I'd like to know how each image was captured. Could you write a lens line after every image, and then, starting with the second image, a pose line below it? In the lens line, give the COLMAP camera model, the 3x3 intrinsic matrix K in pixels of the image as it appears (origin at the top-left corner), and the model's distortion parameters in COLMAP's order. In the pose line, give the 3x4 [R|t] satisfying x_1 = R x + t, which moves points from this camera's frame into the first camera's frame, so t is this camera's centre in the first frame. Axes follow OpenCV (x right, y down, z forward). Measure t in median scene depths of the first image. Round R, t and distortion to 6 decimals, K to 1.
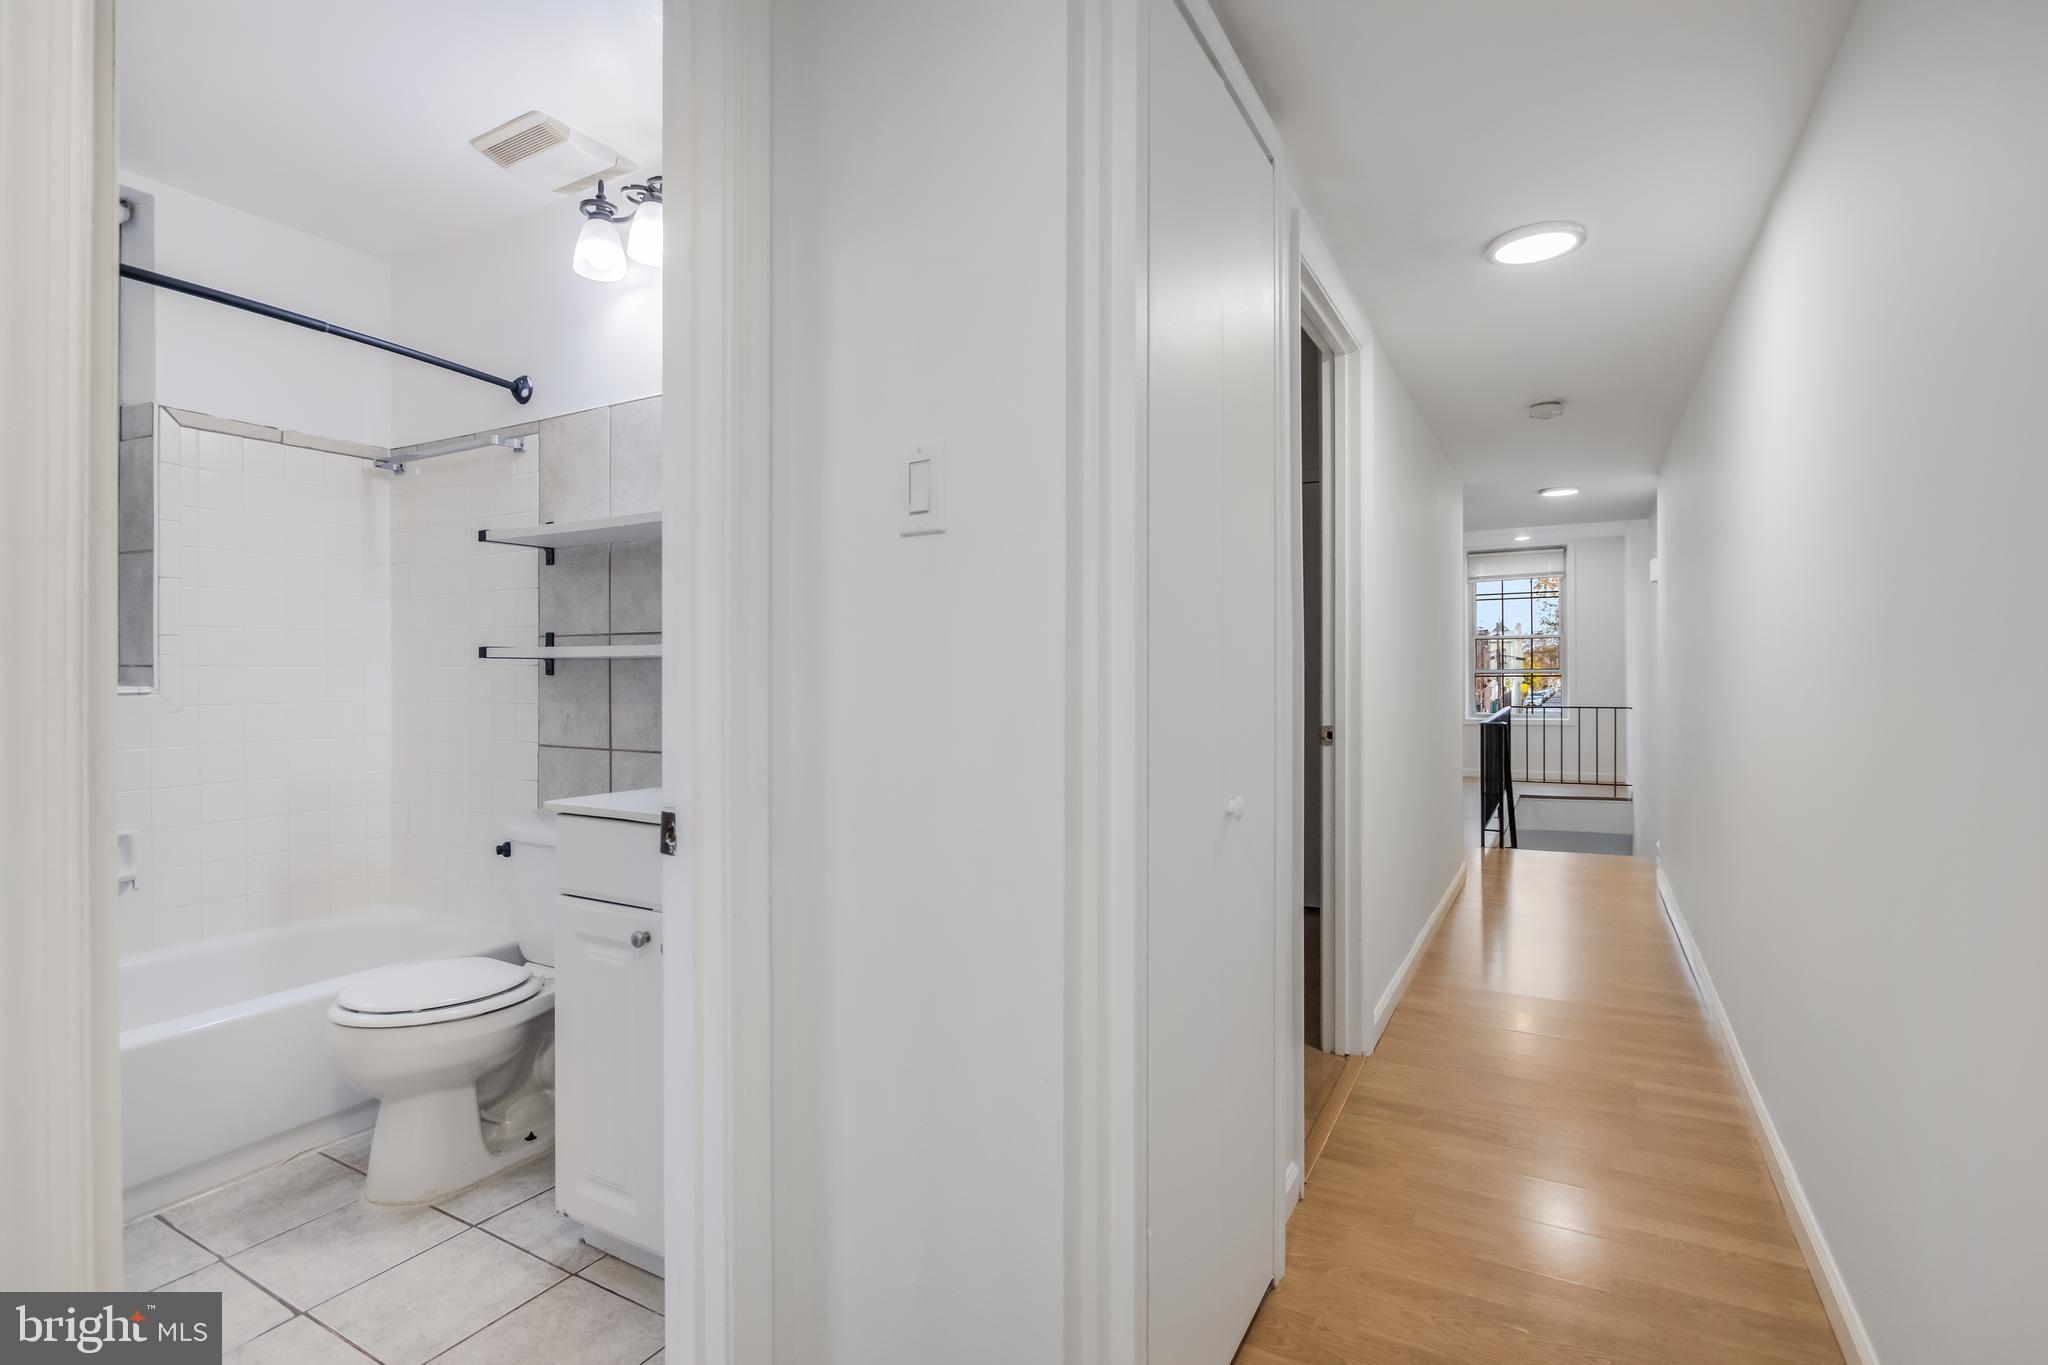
lens RADIAL K [[965.3, 0, 1006.1], [0, 965.3, 687.6], [0, 0, 1]] dist [-0.014046, 0.000018]
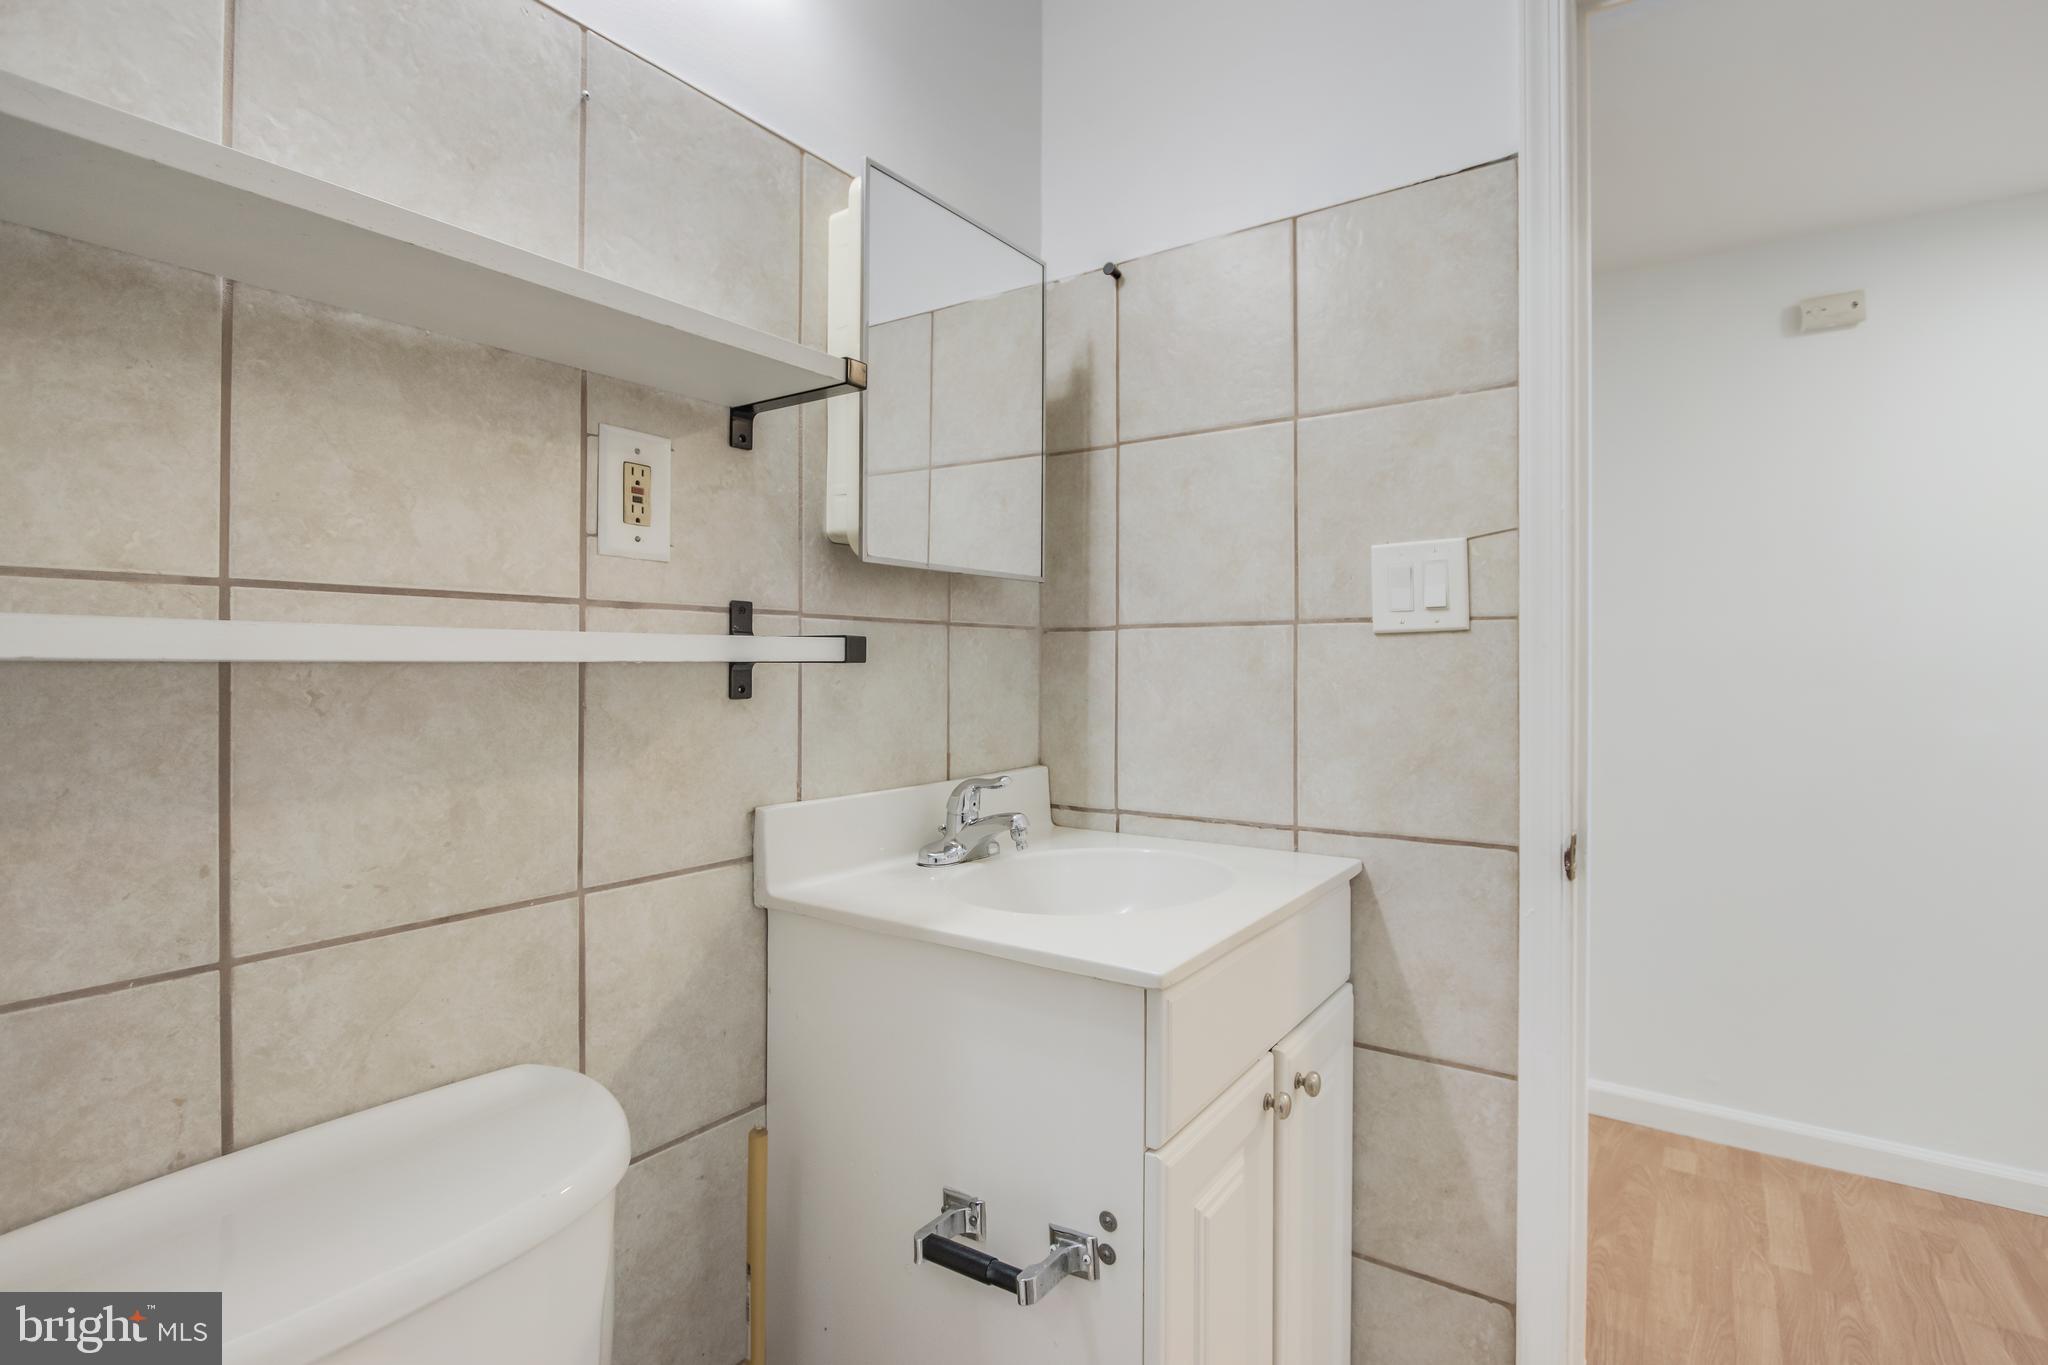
lens RADIAL K [[965.3, 0, 1006.1], [0, 965.3, 687.6], [0, 0, 1]] dist [-0.014046, 0.000018]
pose [[0.102810, -0.033334, 0.994142, -0.691934], [0.016411, 0.999359, 0.031812, -0.028512], [-0.994566, 0.013044, 0.103291, 0.737292]]
